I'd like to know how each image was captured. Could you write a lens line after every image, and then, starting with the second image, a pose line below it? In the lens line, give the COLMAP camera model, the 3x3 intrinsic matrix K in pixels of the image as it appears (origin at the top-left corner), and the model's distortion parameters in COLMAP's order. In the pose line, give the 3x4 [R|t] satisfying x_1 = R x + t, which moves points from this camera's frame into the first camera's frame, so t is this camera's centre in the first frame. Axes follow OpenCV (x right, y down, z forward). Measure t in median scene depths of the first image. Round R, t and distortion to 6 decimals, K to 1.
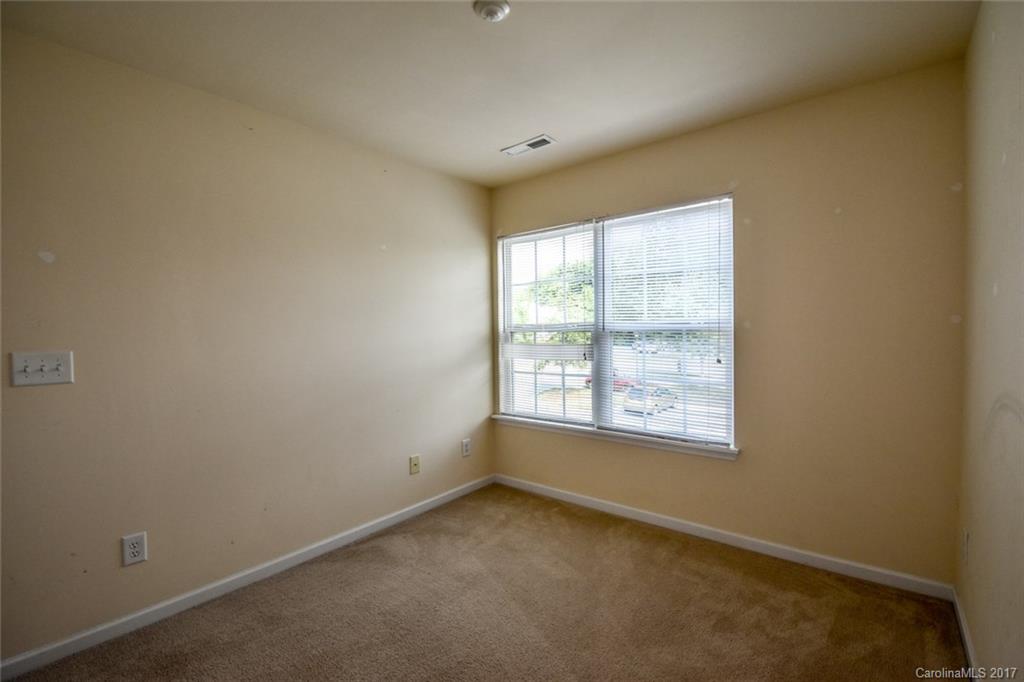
lens RADIAL K [[455.0, 0, 507.6], [0, 455.0, 351.4], [0, 0, 1]] dist [-0.003447, -0.004941]
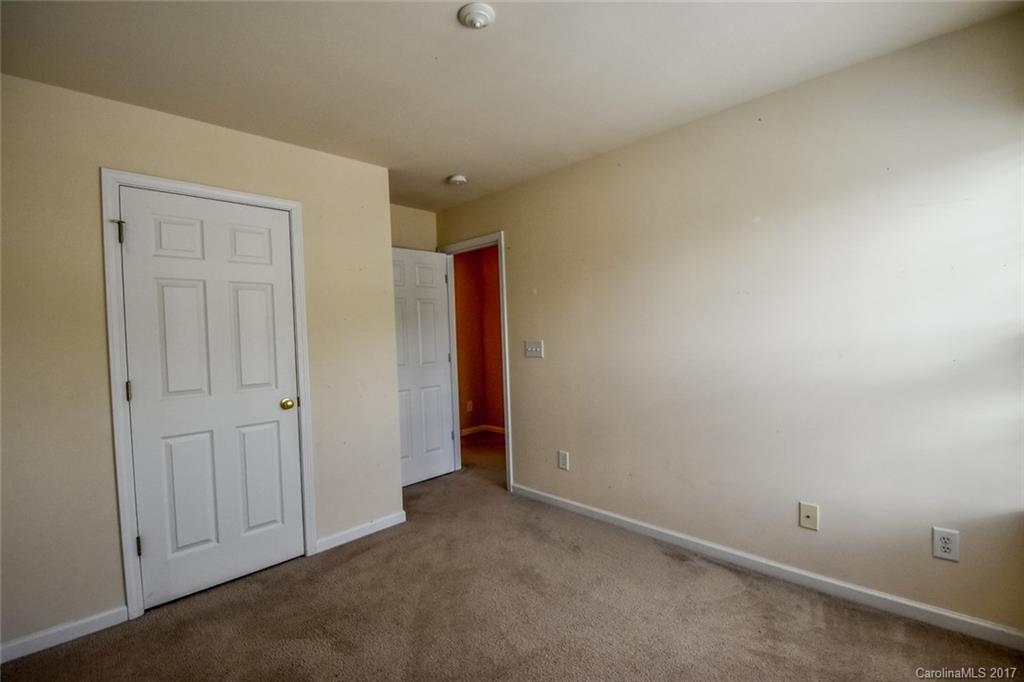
lens RADIAL K [[455.0, 0, 510.8], [0, 455.0, 349.9], [0, 0, 1]] dist [-0.003447, -0.004941]
pose [[-0.102075, 0.062066, -0.992839, 0.565182], [-0.012882, 0.997886, 0.063706, -0.049127], [0.994693, 0.019293, -0.101059, 0.660288]]
